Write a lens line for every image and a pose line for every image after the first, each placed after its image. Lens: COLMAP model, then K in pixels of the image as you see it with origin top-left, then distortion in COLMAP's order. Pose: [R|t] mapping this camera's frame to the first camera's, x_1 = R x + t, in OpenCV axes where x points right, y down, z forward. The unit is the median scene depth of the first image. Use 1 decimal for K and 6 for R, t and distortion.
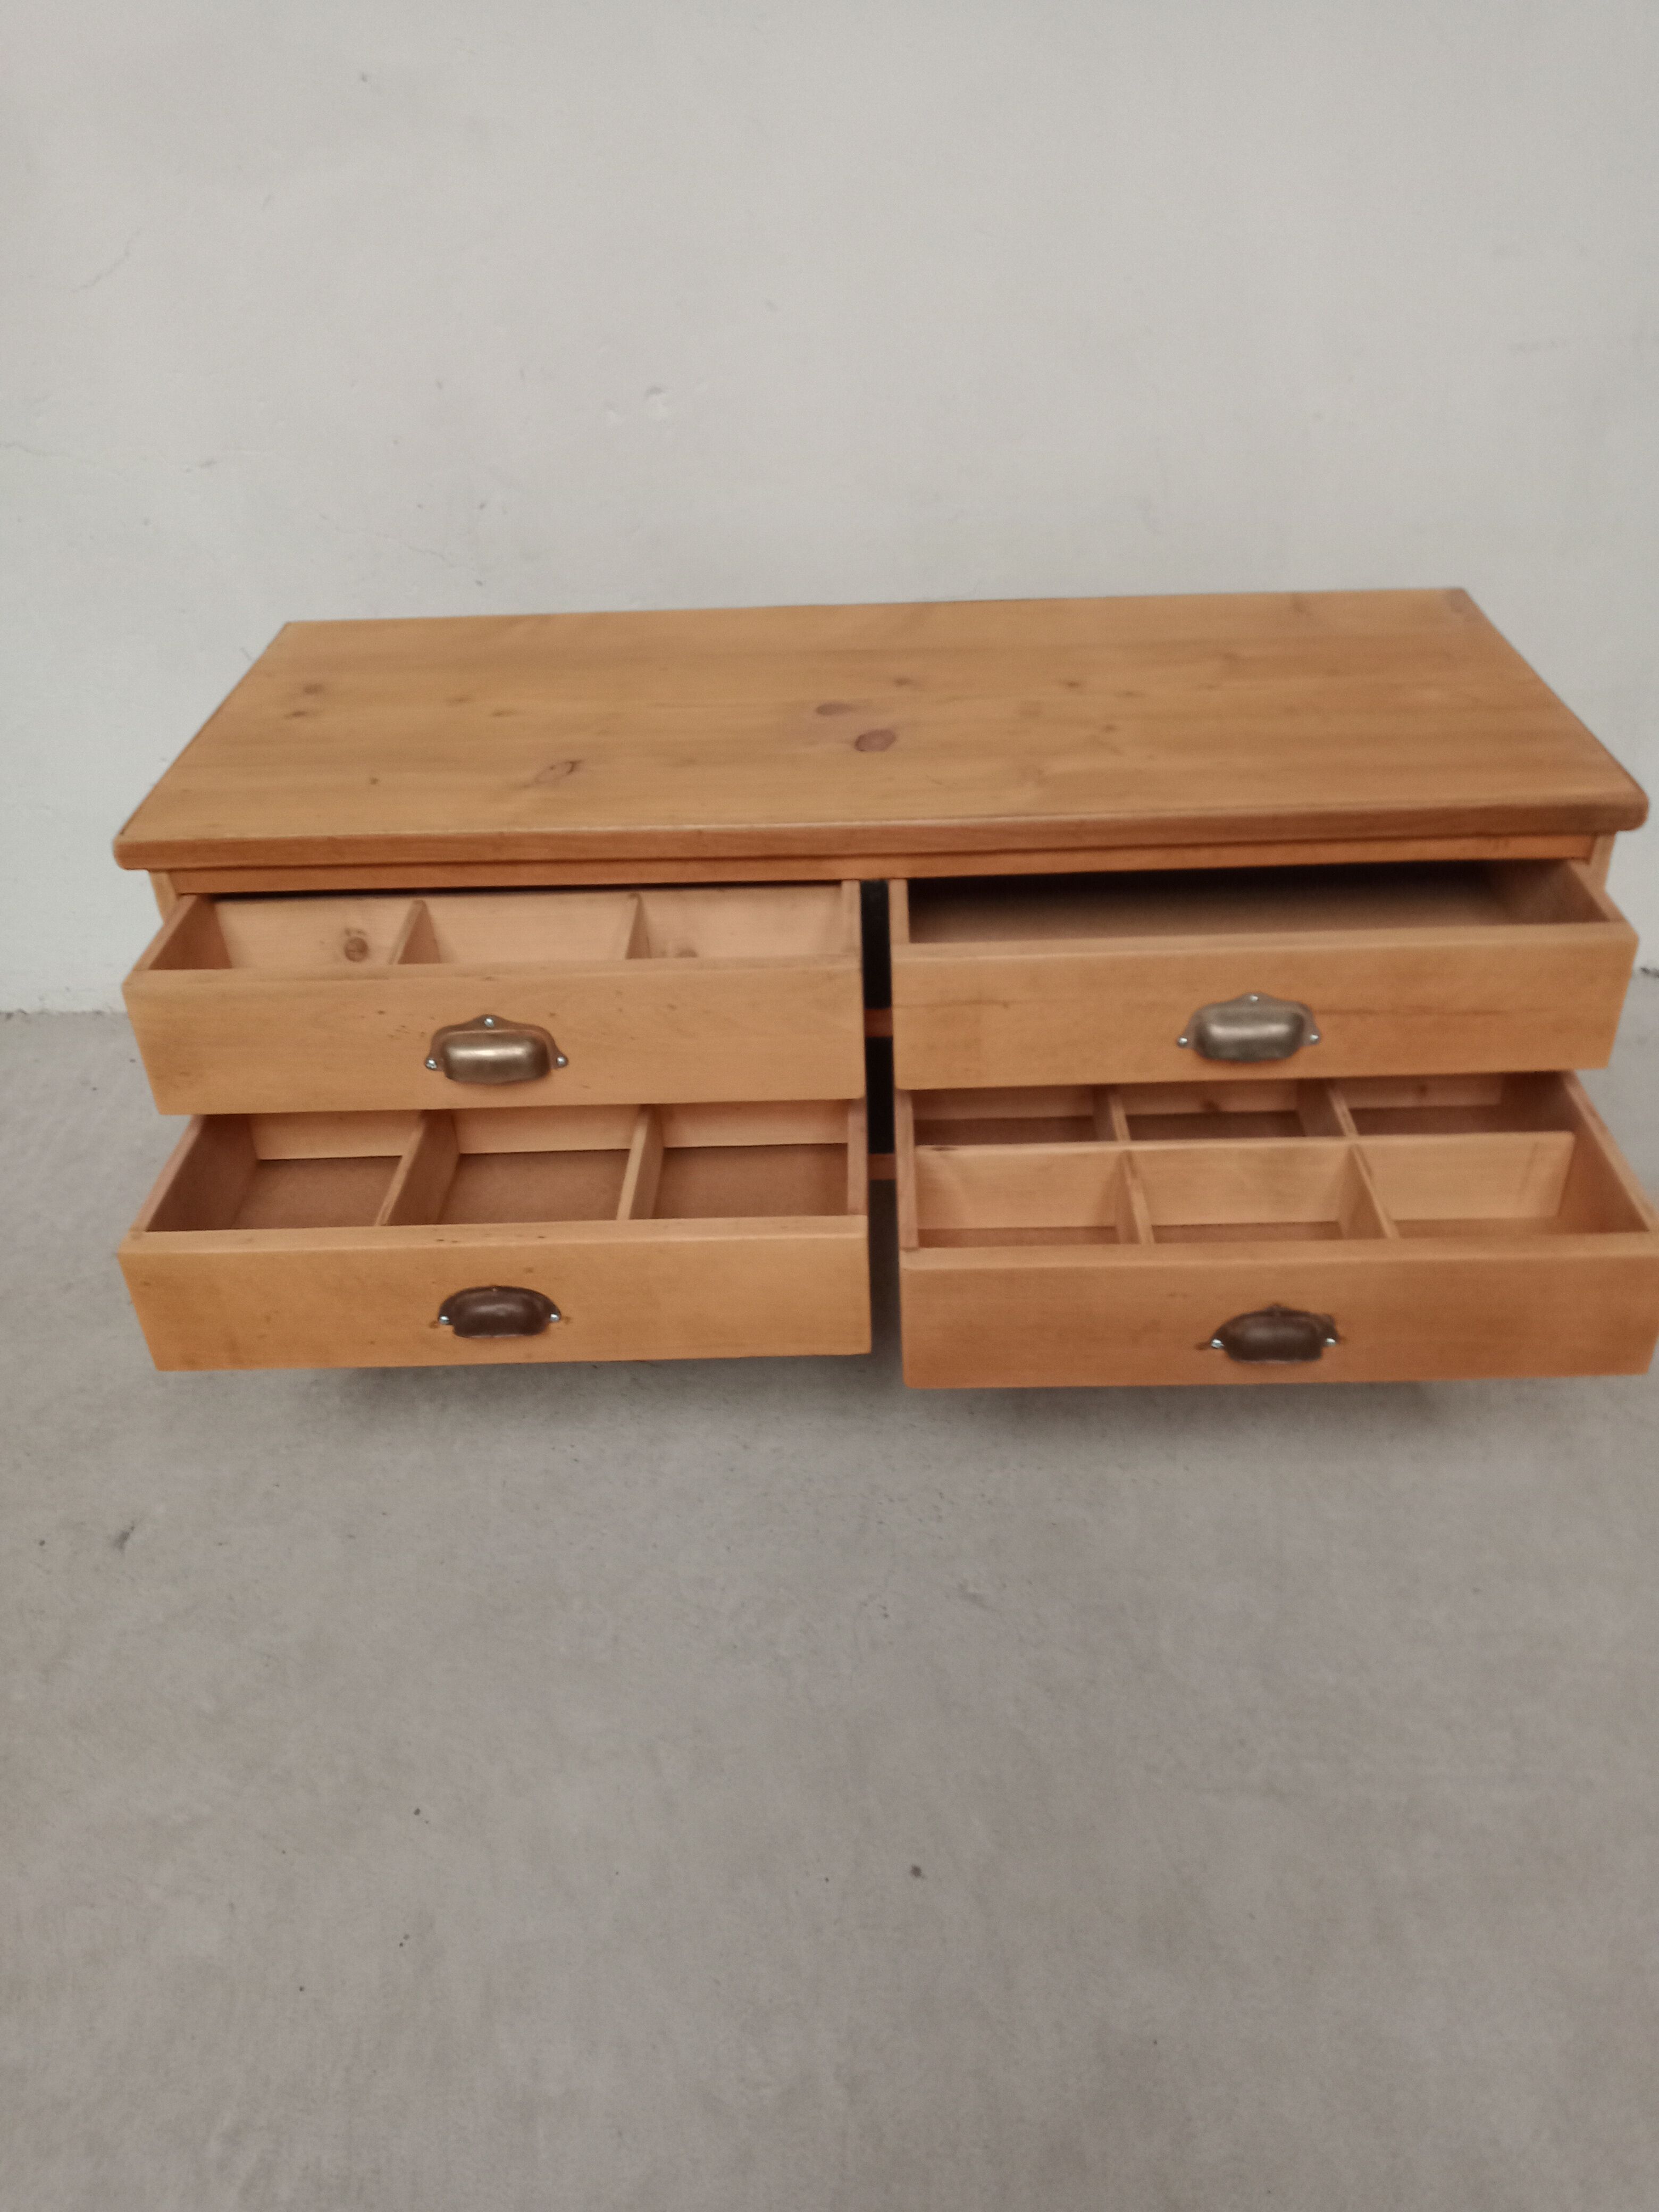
lens RADIAL K [[1701.7, 0, 812.6], [0, 1701.7, 1101.0], [0, 0, 1]] dist [0.028130, -0.013059]
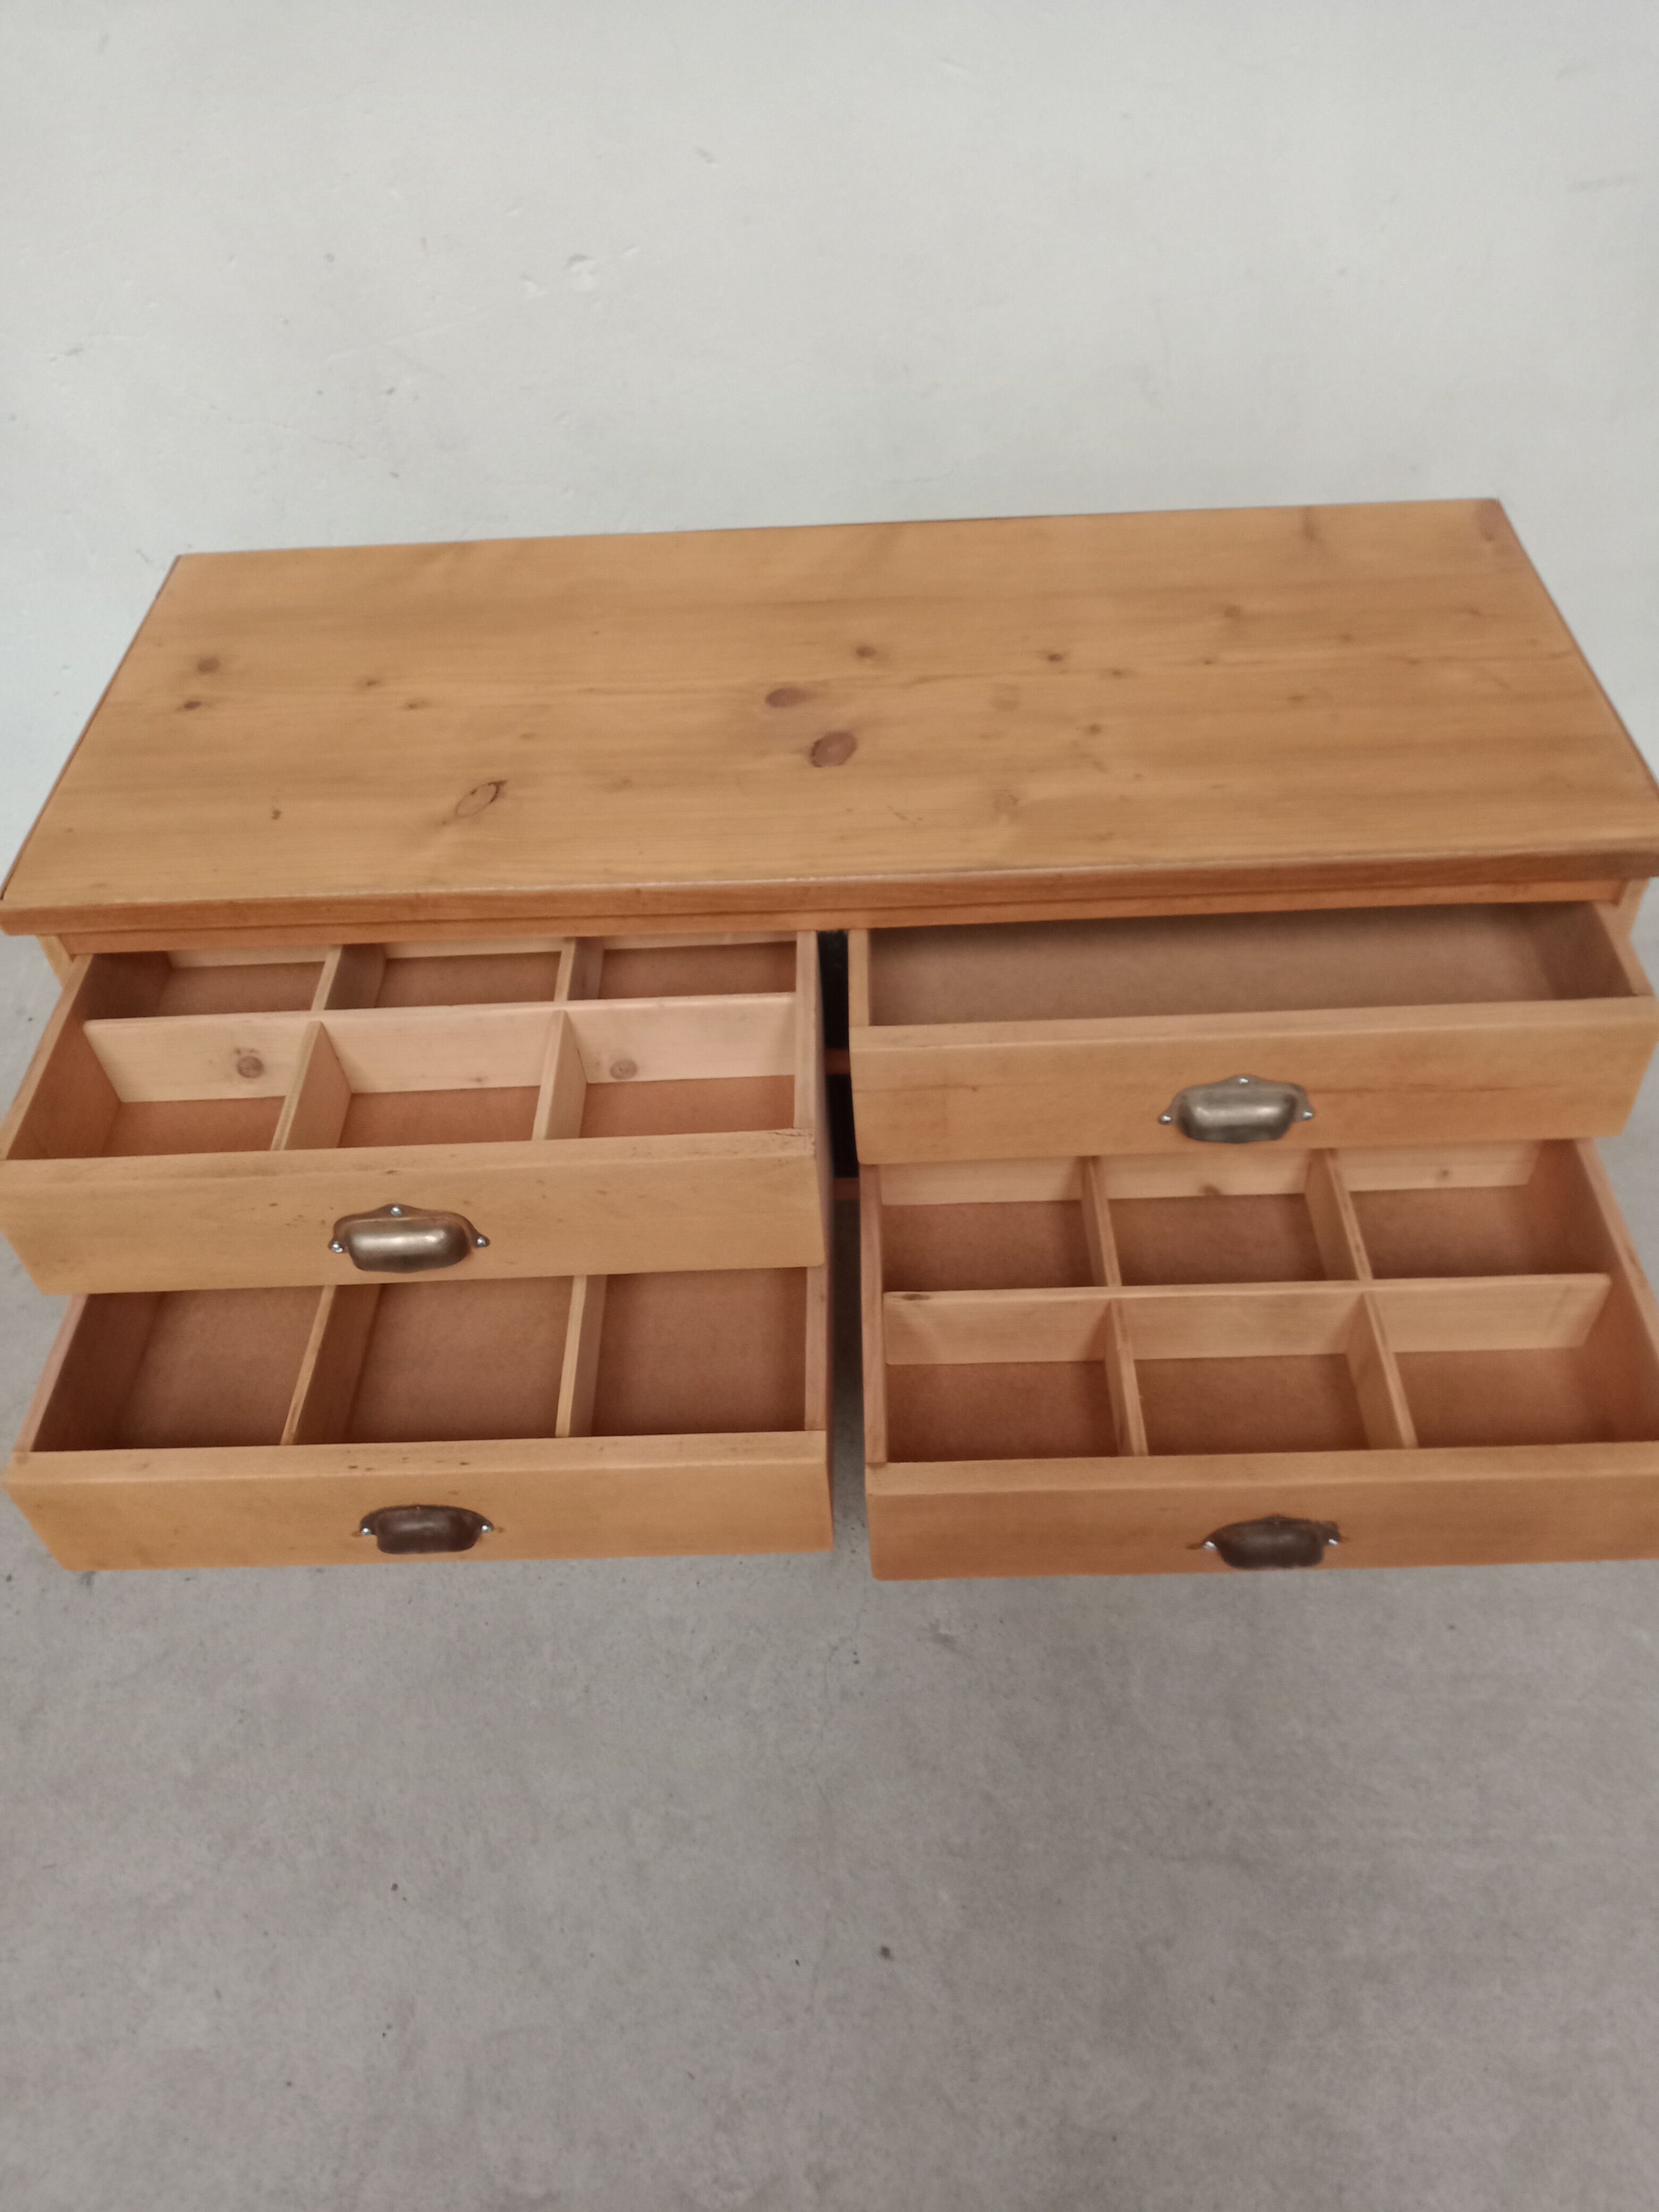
lens RADIAL K [[1694.9, 0, 815.7], [0, 1694.9, 1113.6], [0, 0, 1]] dist [0.008456, 0.008224]
pose [[0.999786, -0.020458, -0.003153, 0.030100], [0.020678, 0.980106, 0.197393, -0.220056], [-0.000948, -0.197415, 0.980319, 0.097583]]
